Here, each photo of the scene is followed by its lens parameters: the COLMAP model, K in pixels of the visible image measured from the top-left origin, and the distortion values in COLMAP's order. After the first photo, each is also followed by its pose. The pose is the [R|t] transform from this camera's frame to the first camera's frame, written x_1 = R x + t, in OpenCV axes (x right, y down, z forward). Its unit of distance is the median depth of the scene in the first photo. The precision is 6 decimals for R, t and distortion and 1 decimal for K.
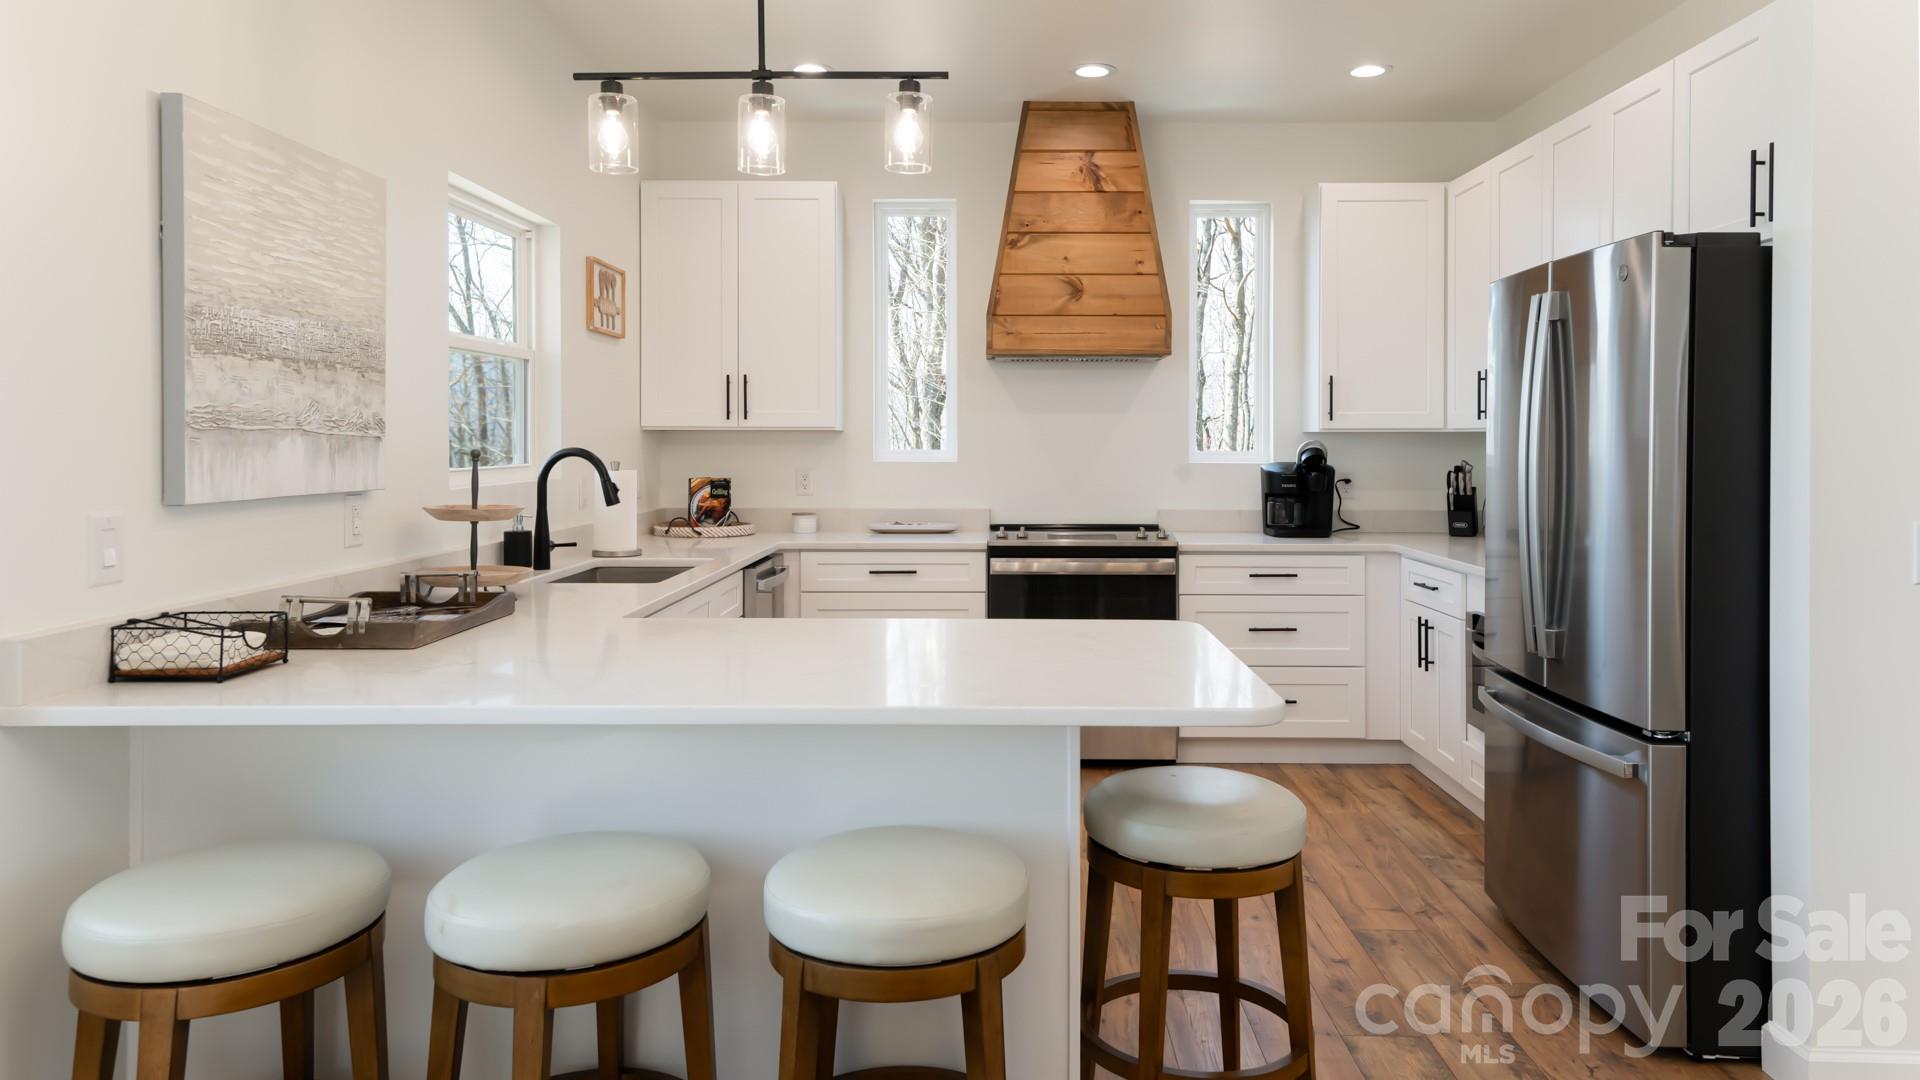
lens RADIAL K [[1257.2, 0, 1002.1], [0, 1257.2, 449.1], [0, 0, 1]] dist [0.028162, -0.000041]
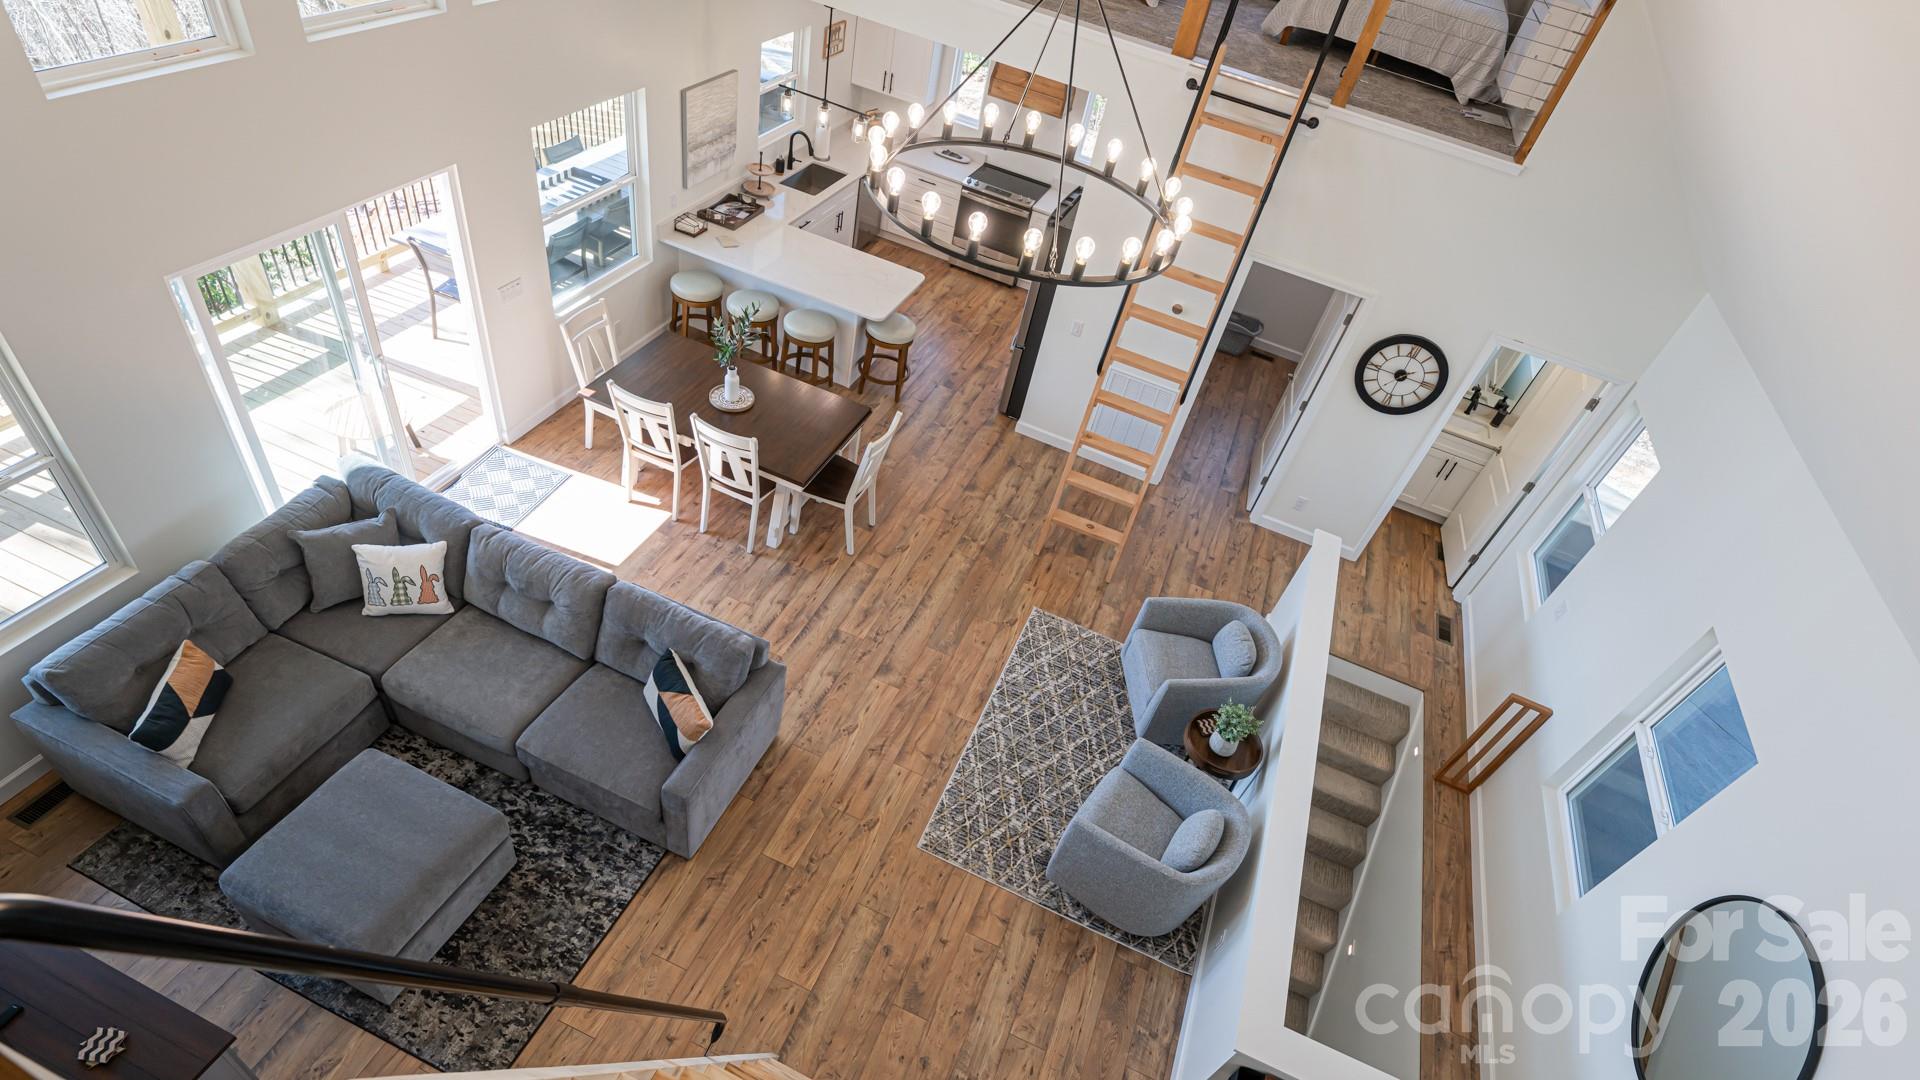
lens RADIAL K [[940.2, 0, 968.5], [0, 940.2, 580.2], [0, 0, 1]] dist [-0.002348, -0.000468]
pose [[0.917924, 0.371917, -0.138177, 0.537244], [-0.188060, 0.714510, 0.673876, -0.606686], [0.349355, -0.592581, 0.725809, -0.814747]]
